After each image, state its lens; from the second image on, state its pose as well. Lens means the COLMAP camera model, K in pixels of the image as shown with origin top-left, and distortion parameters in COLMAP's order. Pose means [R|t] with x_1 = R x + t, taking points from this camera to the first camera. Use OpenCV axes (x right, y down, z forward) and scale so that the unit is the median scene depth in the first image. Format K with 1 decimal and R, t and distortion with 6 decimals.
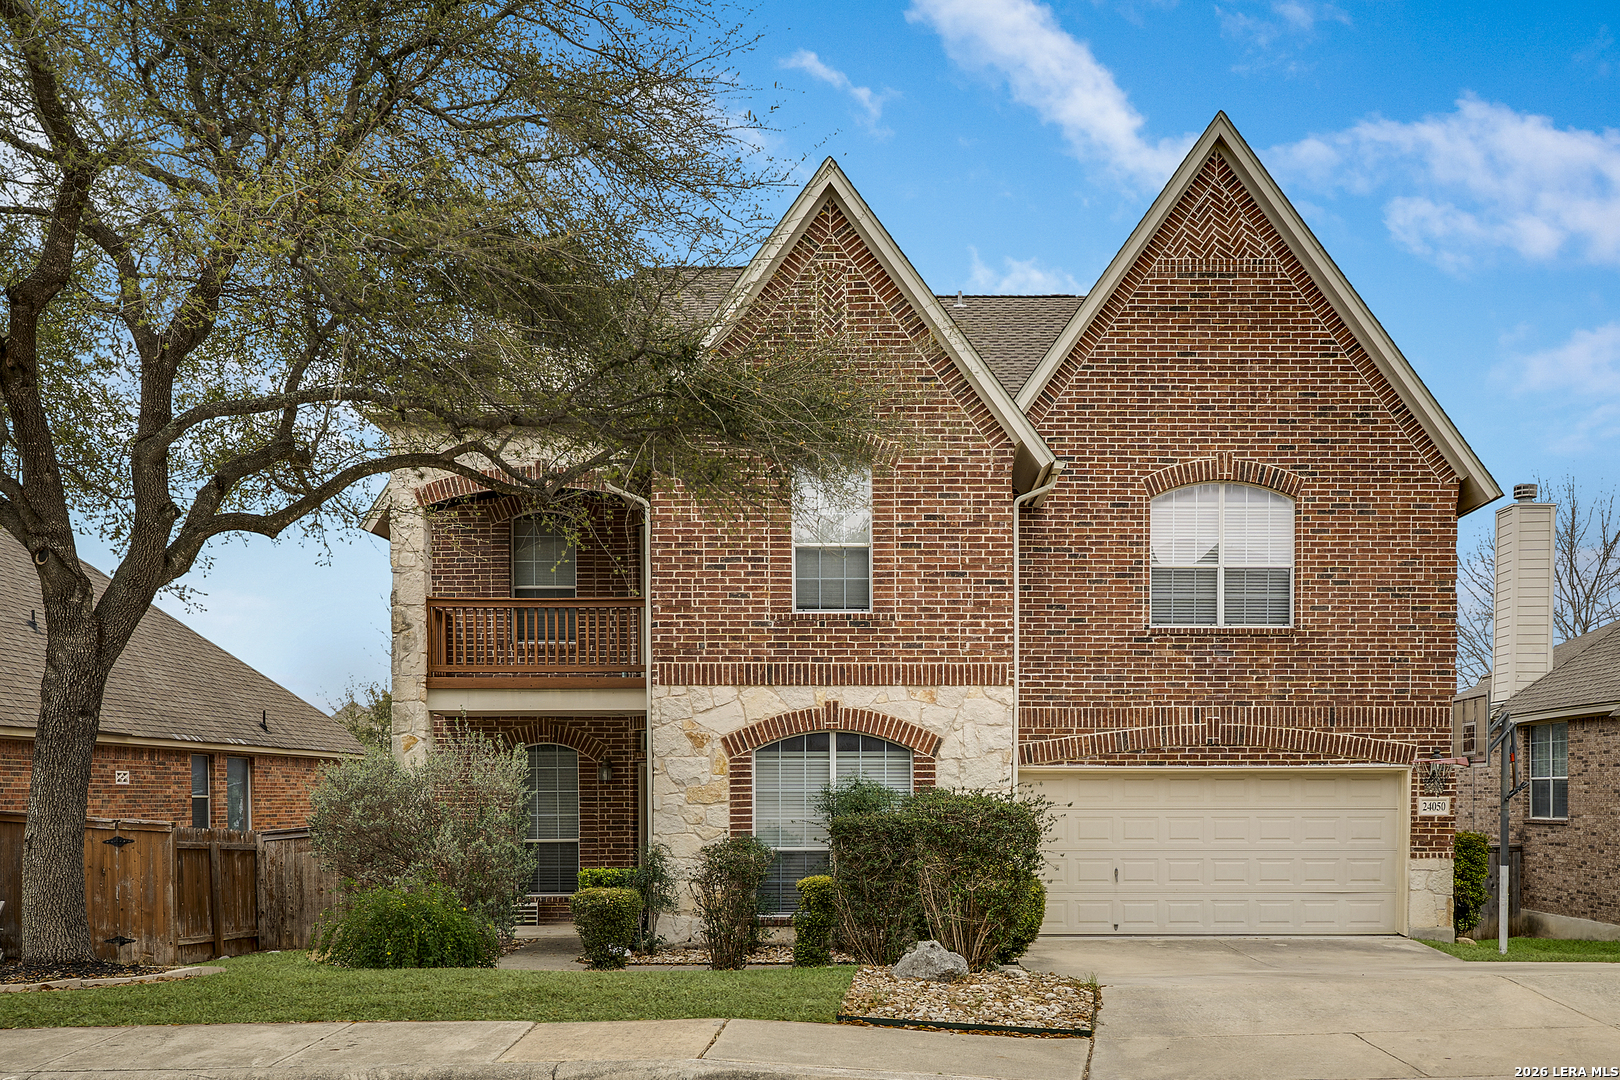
lens RADIAL K [[788.3, 0, 805.6], [0, 788.3, 544.5], [0, 0, 1]] dist [-0.003687, -0.000100]
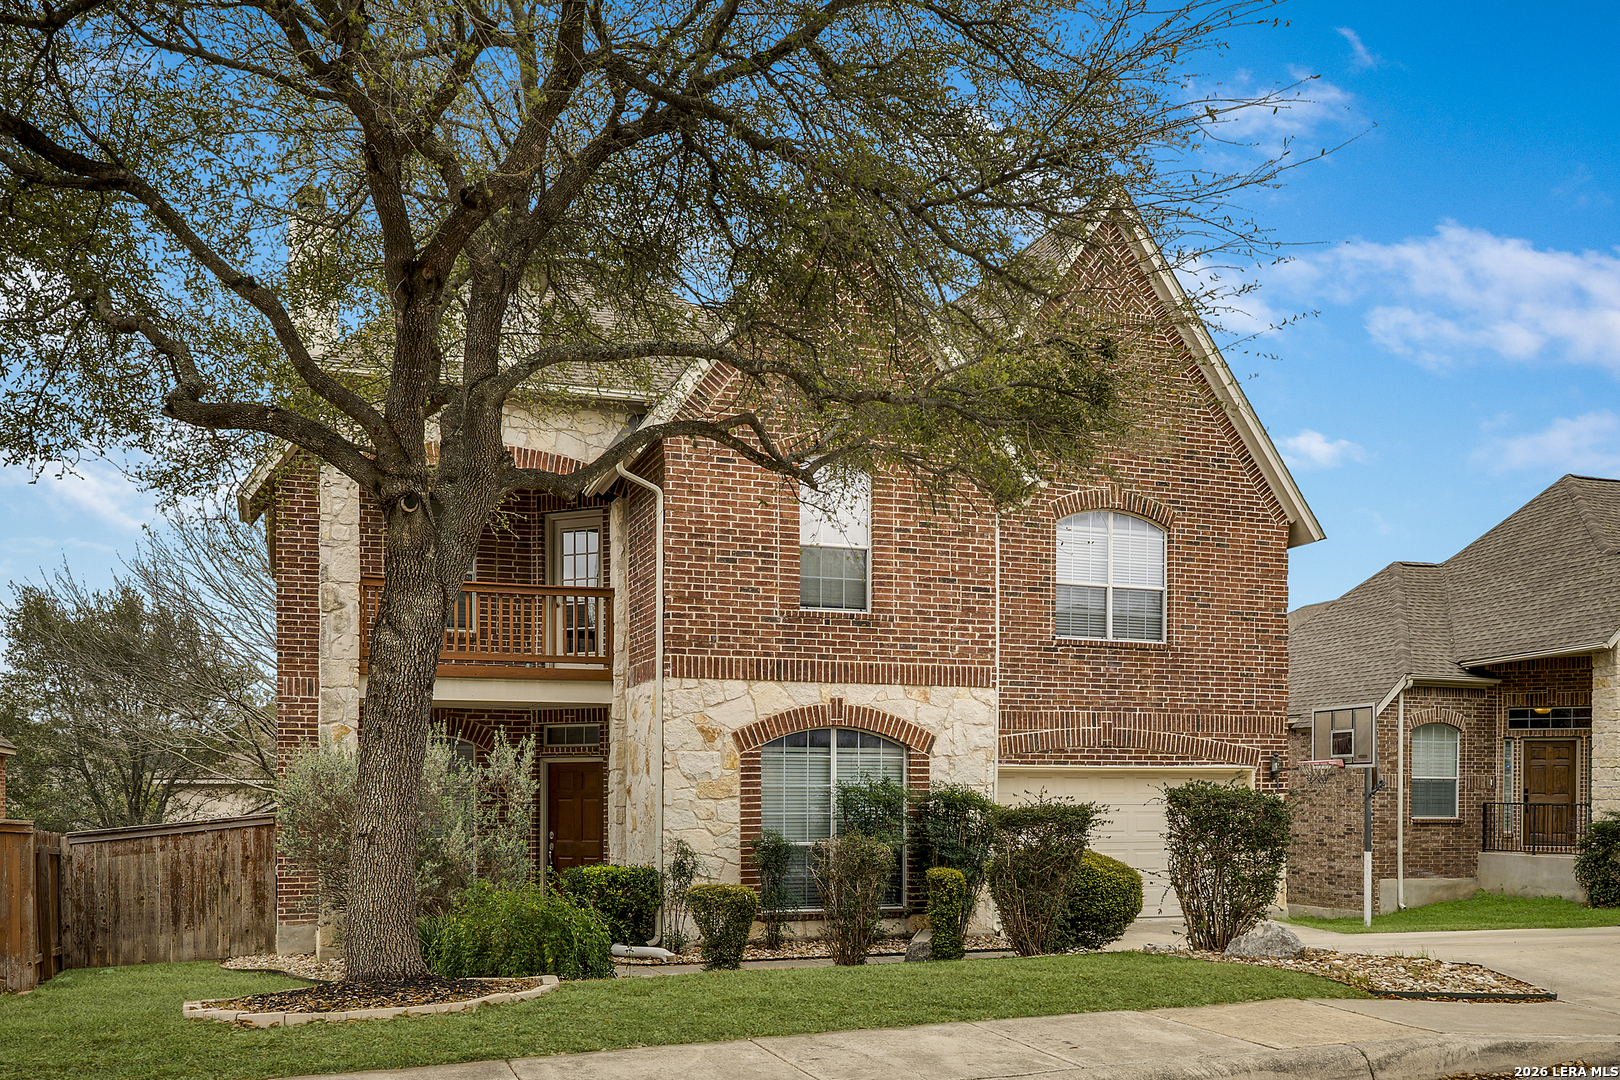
lens RADIAL K [[771.1, 0, 810.0], [0, 771.1, 540.0], [0, 0, 1]] dist [-0.005546, 0.000225]
pose [[0.979620, 0.063097, 0.190693, -0.192108], [-0.061223, 0.998001, -0.015708, 0.011652], [-0.191302, 0.003713, 0.981524, 0.024902]]
